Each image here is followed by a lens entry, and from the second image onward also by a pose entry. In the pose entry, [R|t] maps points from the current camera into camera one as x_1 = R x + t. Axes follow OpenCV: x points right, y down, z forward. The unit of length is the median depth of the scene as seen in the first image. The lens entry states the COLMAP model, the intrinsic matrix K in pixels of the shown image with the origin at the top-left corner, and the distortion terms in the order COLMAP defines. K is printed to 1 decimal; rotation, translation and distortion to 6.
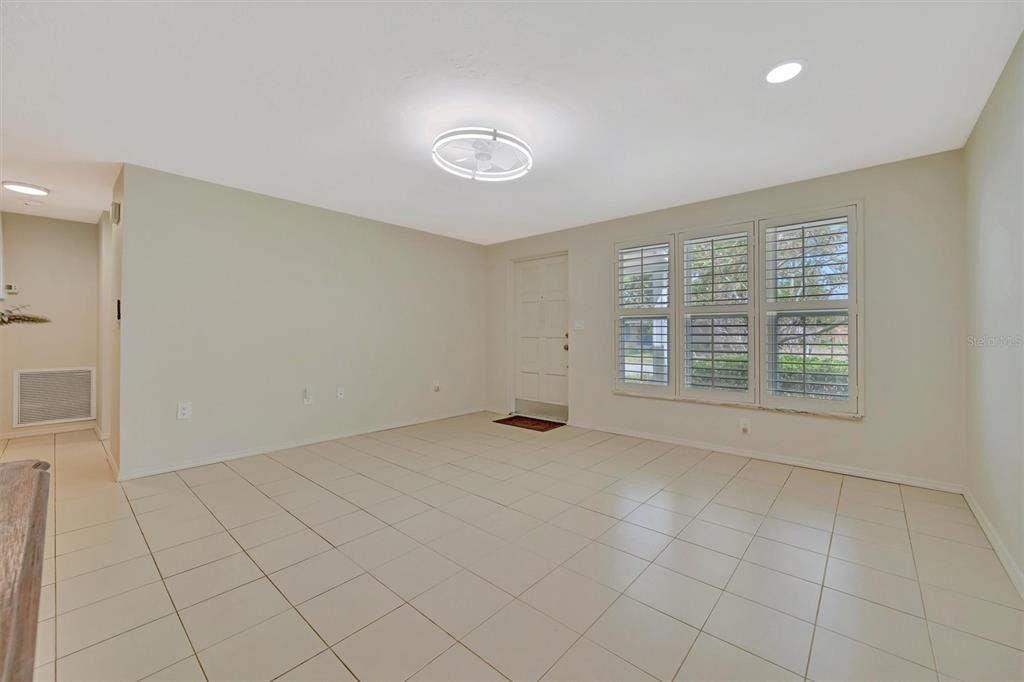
lens RADIAL K [[405.7, 0, 511.1], [0, 405.7, 336.8], [0, 0, 1]] dist [0.001094, -0.000047]
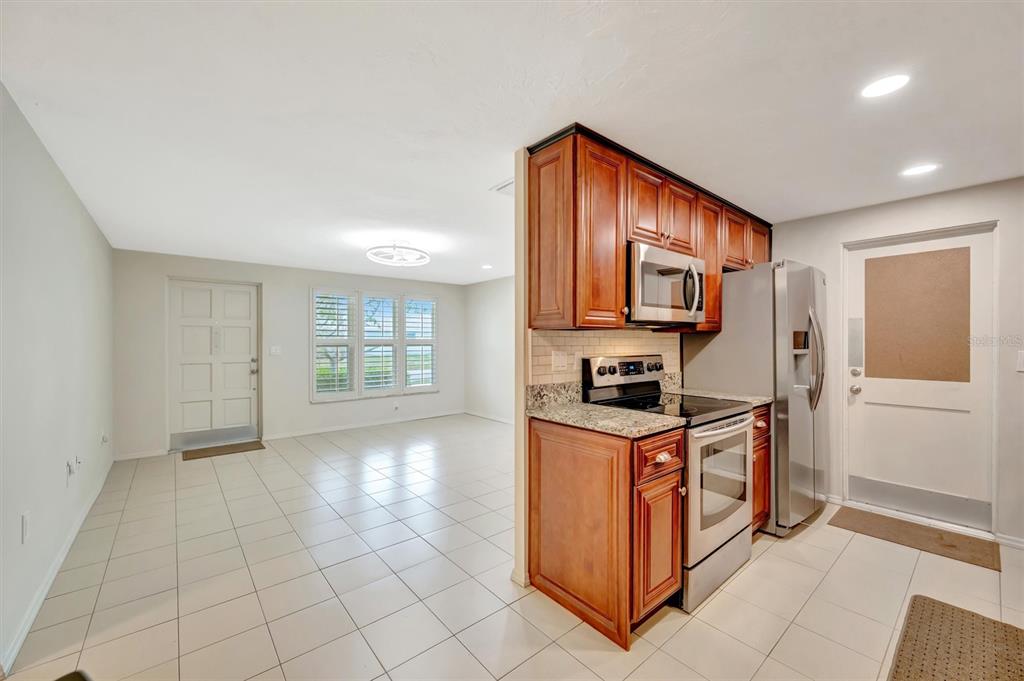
lens RADIAL K [[403.6, 0, 511.4], [0, 403.6, 341.6], [0, 0, 1]] dist [0.001353, 0.000039]
pose [[0.149078, -0.002592, 0.988822, -1.059933], [0.000718, 0.999997, 0.002513, -0.070731], [-0.988825, 0.000335, 0.149079, 0.188771]]
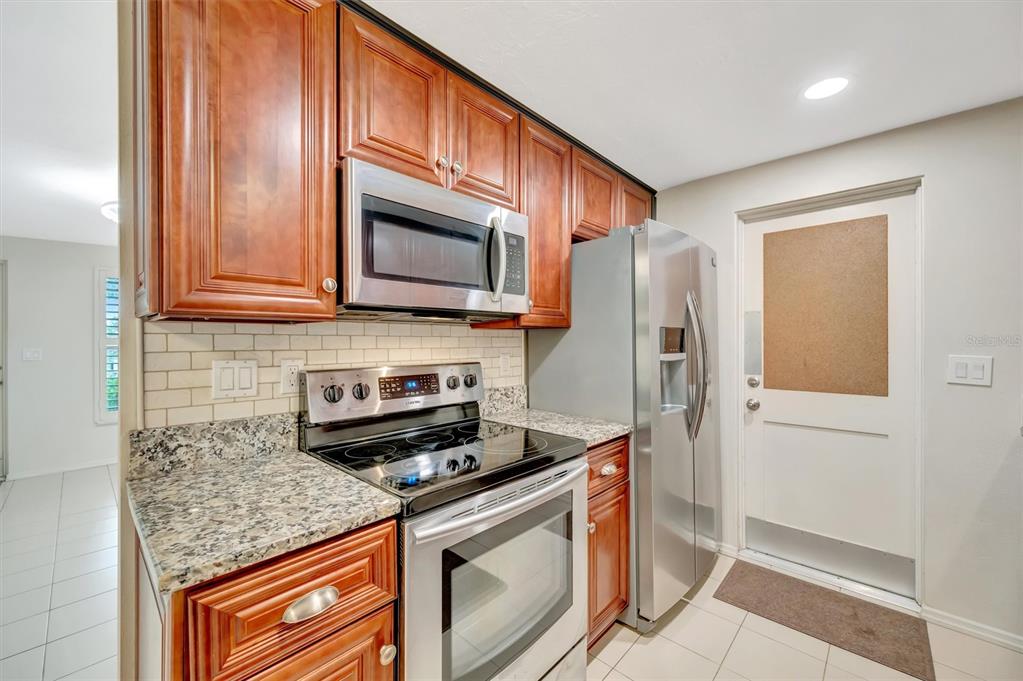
lens RADIAL K [[403.2, 0, 510.9], [0, 403.2, 341.6], [0, 0, 1]] dist [0.001353, 0.000039]
pose [[0.026188, -0.001284, 0.999656, -0.778813], [0.002199, 0.999997, 0.001226, -0.070438], [-0.999655, 0.002167, 0.026191, -0.022487]]
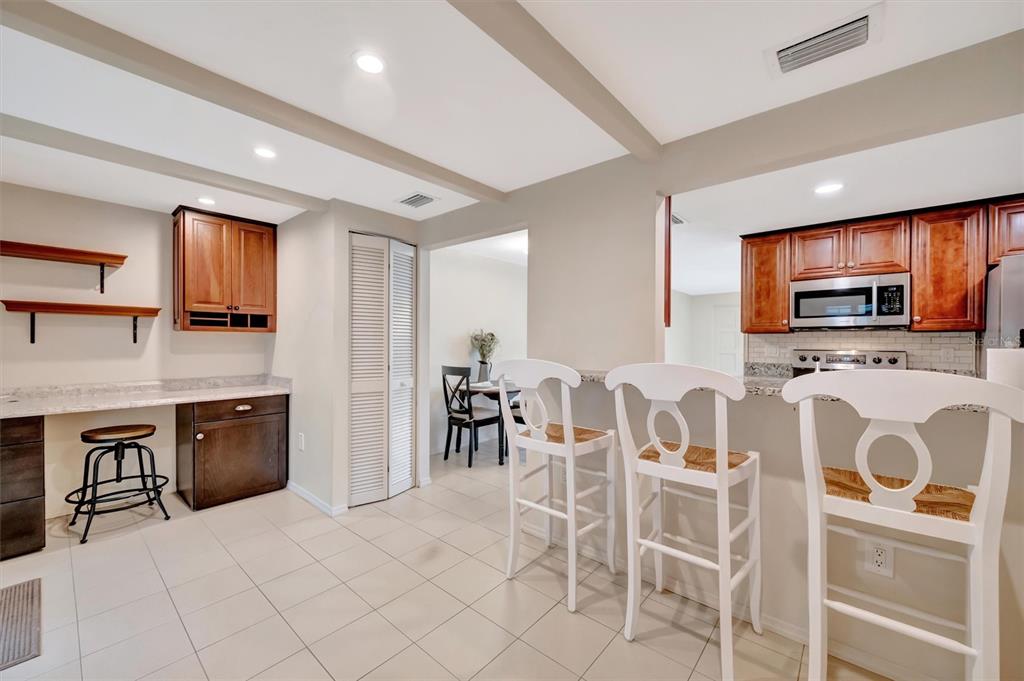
lens RADIAL K [[400.6, 0, 510.7], [0, 400.6, 340.8], [0, 0, 1]] dist [-0.000777, -0.000182]
pose [[0.999955, 0.003925, 0.008666, -1.151391], [-0.003923, 0.999992, -0.000259, -0.063916], [-0.008667, 0.000225, 0.999962, -0.830626]]
